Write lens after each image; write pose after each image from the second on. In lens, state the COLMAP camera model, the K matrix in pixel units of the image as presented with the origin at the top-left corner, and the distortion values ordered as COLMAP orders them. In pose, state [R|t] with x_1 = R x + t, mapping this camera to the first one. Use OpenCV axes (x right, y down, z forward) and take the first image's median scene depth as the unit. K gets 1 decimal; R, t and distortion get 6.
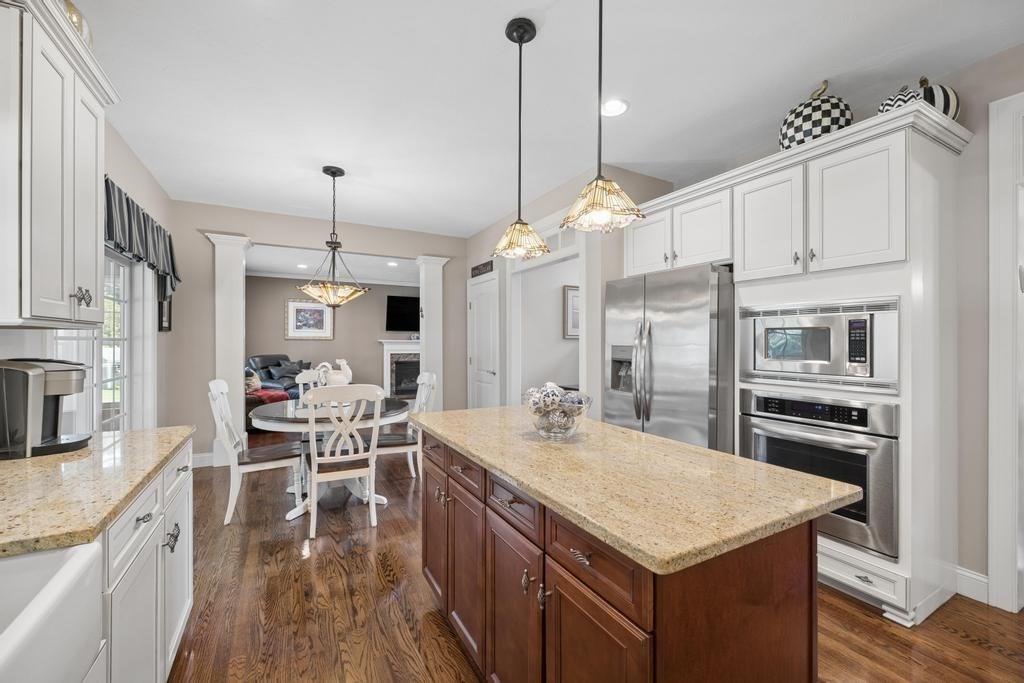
lens RADIAL K [[414.6, 0, 517.7], [0, 414.6, 338.2], [0, 0, 1]] dist [-0.014284, 0.000110]
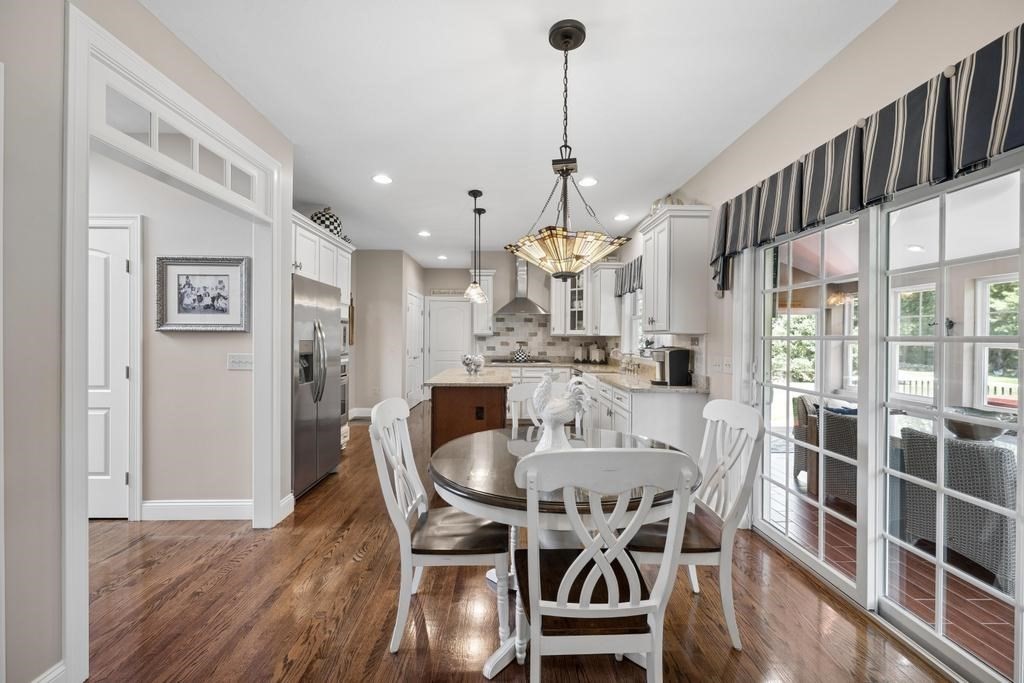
lens RADIAL K [[414.6, 0, 514.4], [0, 414.6, 341.0], [0, 0, 1]] dist [-0.014284, 0.000110]
pose [[0.883482, 0.004581, -0.468443, -0.258663], [-0.001654, 0.999976, 0.006659, 0.005848], [0.468463, -0.005109, 0.883468, 0.505129]]
